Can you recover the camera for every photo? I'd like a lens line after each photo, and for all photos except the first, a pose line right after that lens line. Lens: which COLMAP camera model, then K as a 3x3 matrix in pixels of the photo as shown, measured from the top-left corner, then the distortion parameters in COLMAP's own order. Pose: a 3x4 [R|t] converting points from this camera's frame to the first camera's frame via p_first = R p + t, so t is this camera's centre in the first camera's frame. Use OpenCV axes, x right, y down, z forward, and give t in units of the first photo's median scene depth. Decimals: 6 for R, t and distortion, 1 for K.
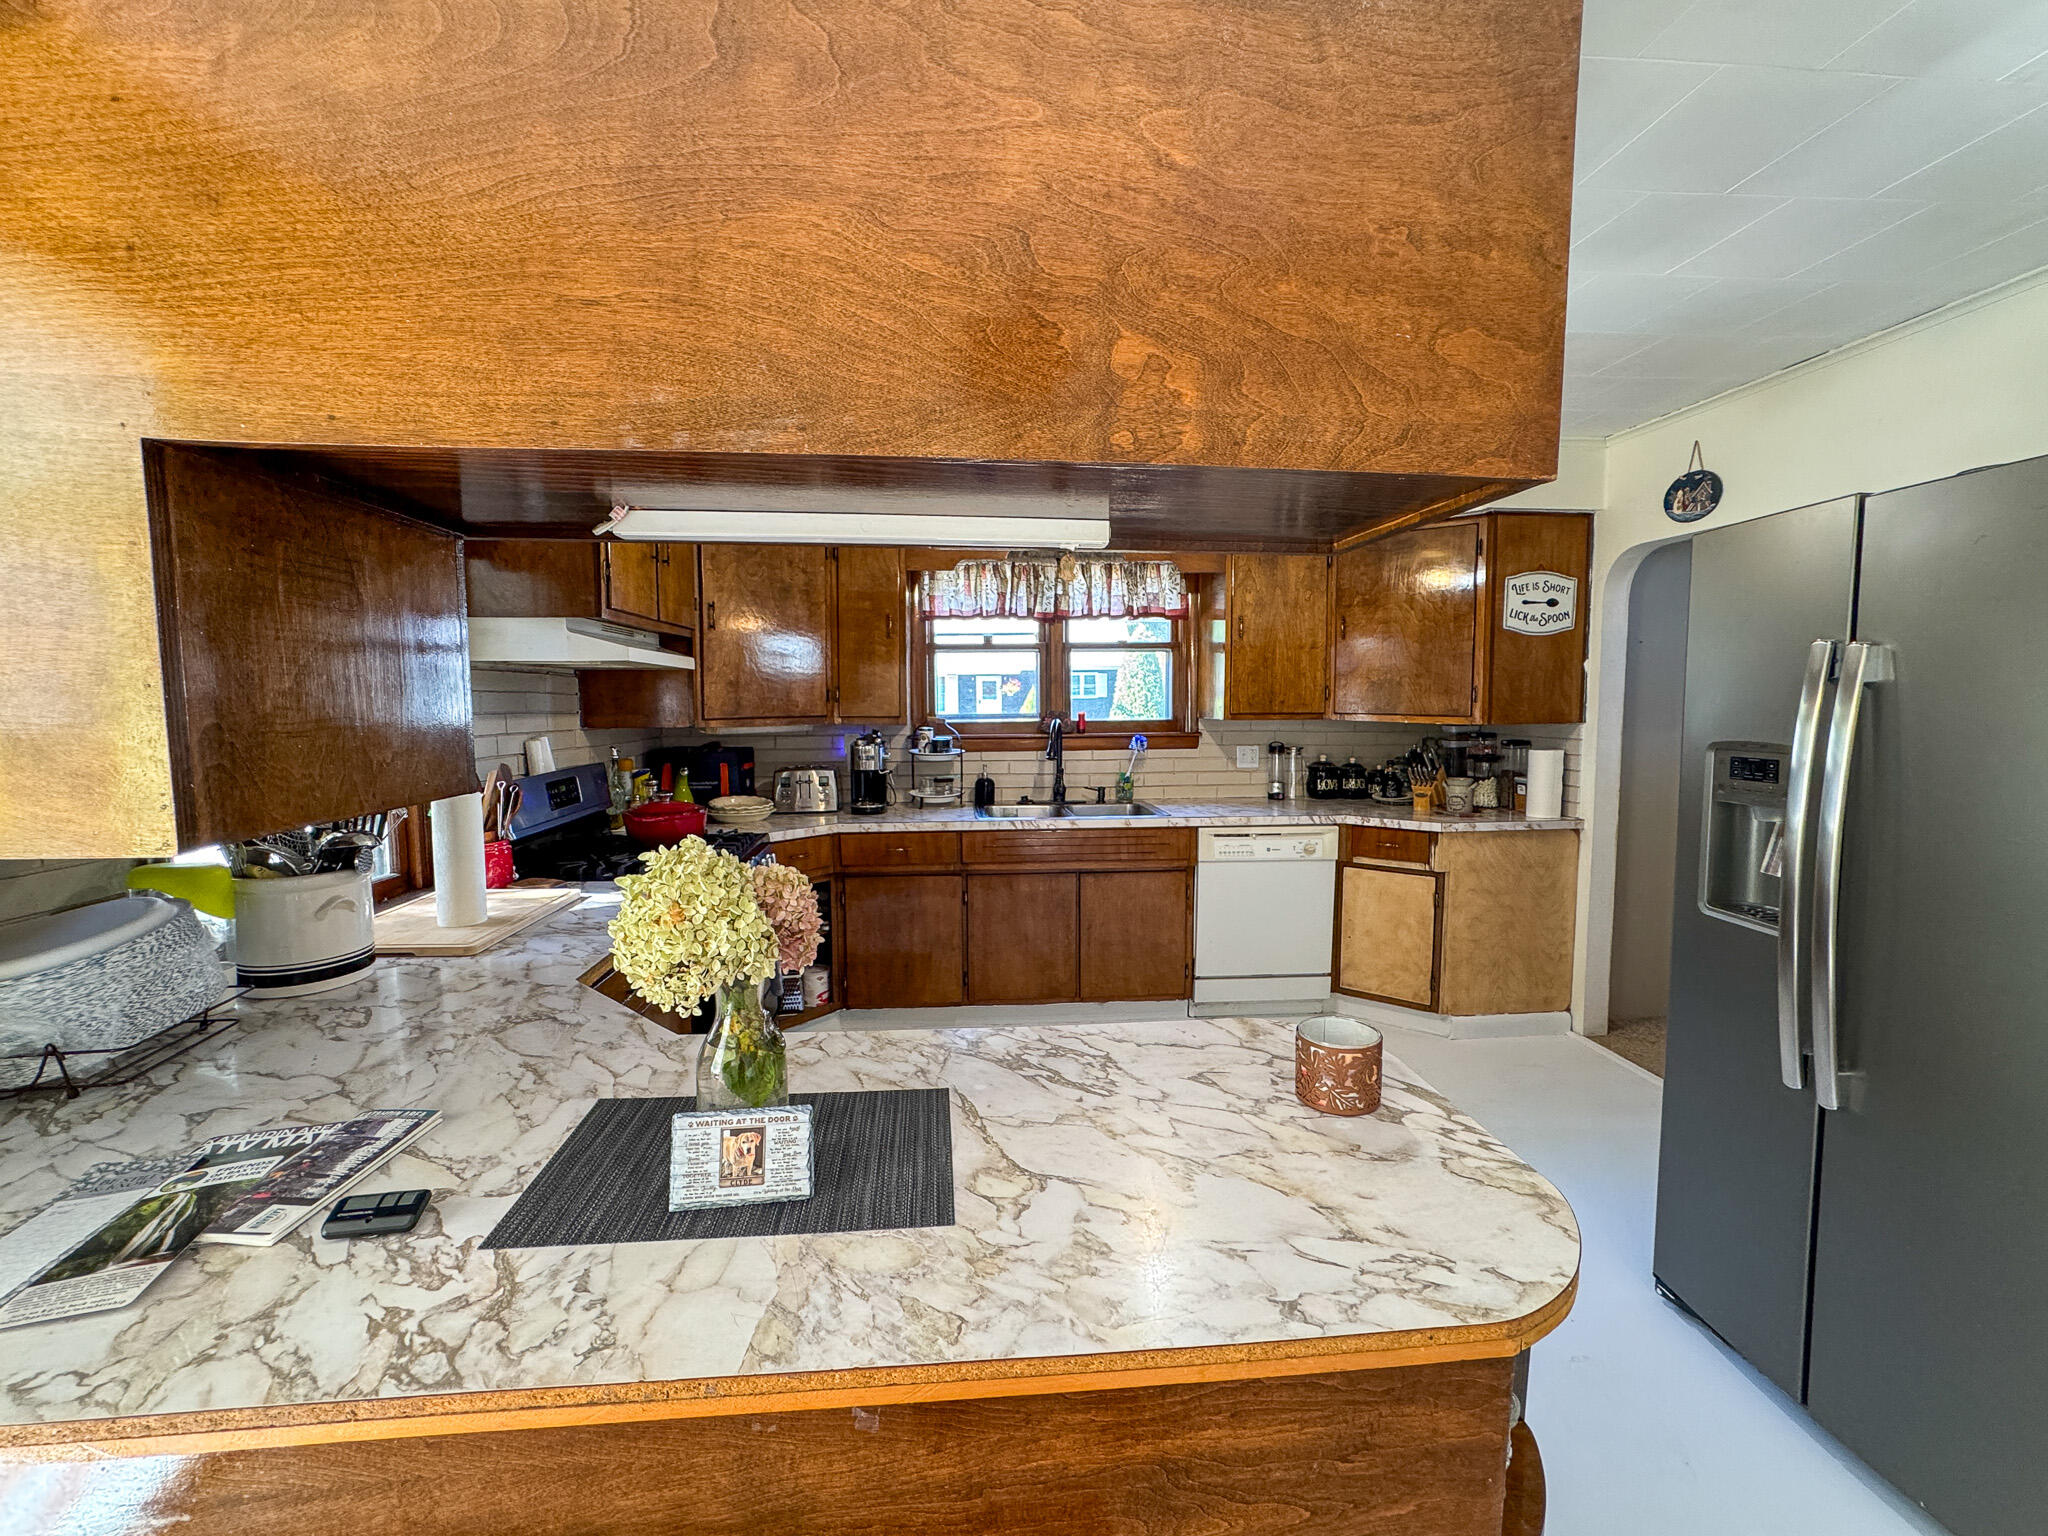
lens RADIAL K [[883.9, 0, 1024.0], [0, 883.9, 768.0], [0, 0, 1]] dist [-0.052367, 0.025898]
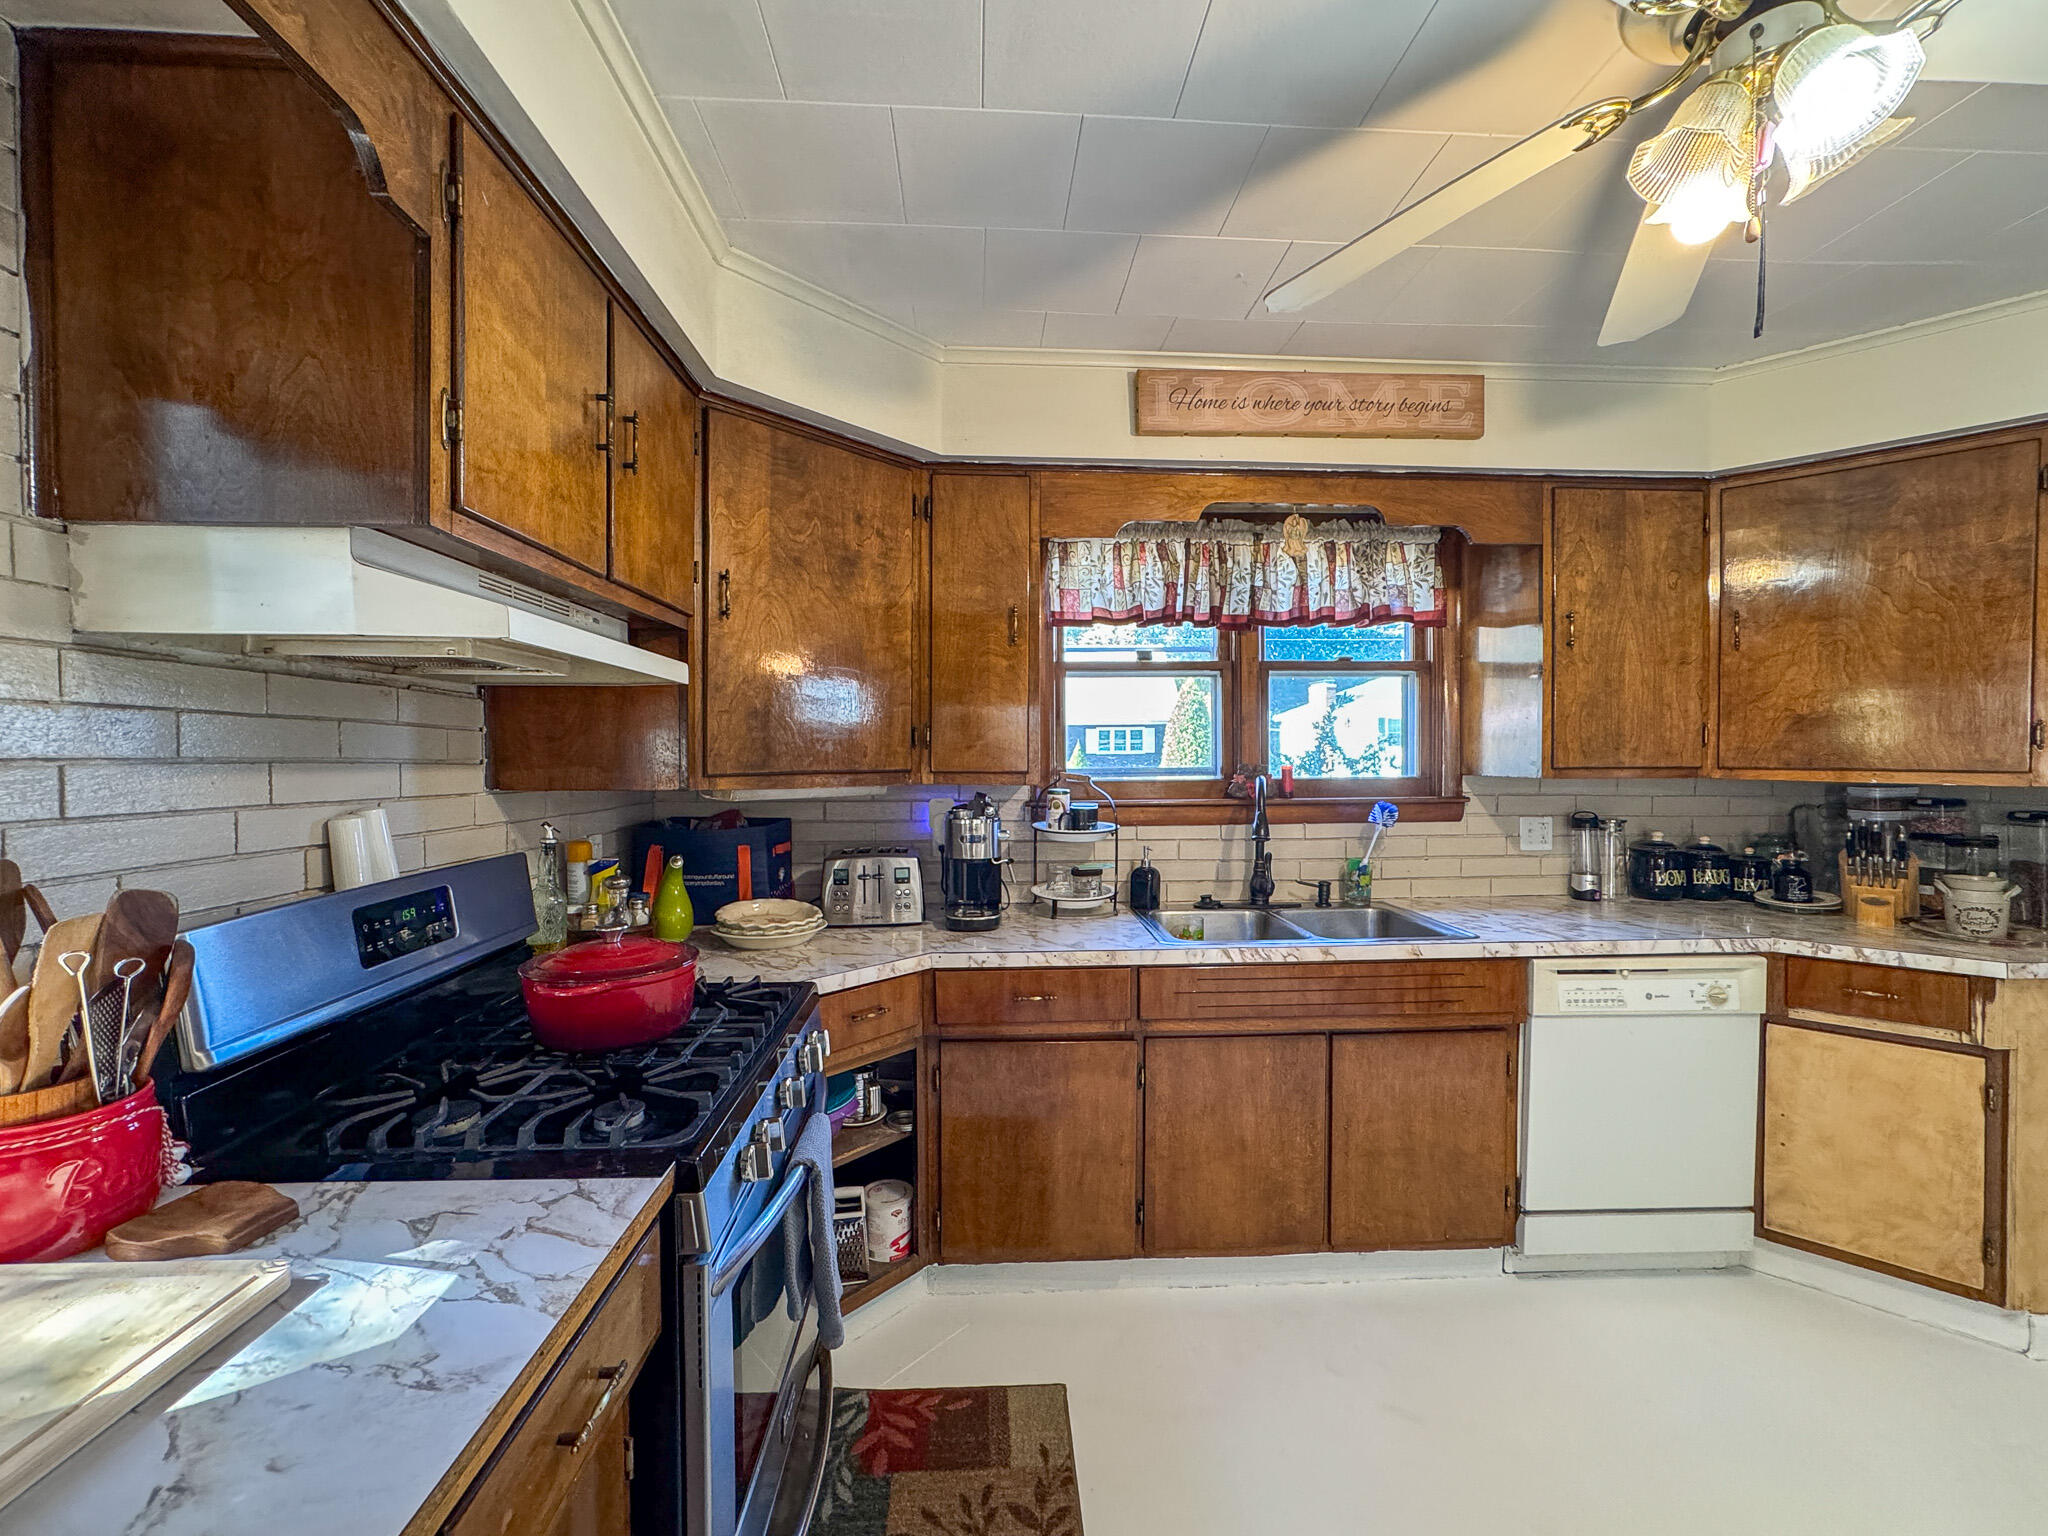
lens RADIAL K [[883.9, 0, 1024.0], [0, 883.9, 768.0], [0, 0, 1]] dist [-0.052367, 0.025898]
pose [[0.999278, 0.001964, -0.037933, -0.118766], [-0.004364, 0.997986, -0.063278, -0.021636], [0.037732, 0.063398, 0.997275, 0.379752]]
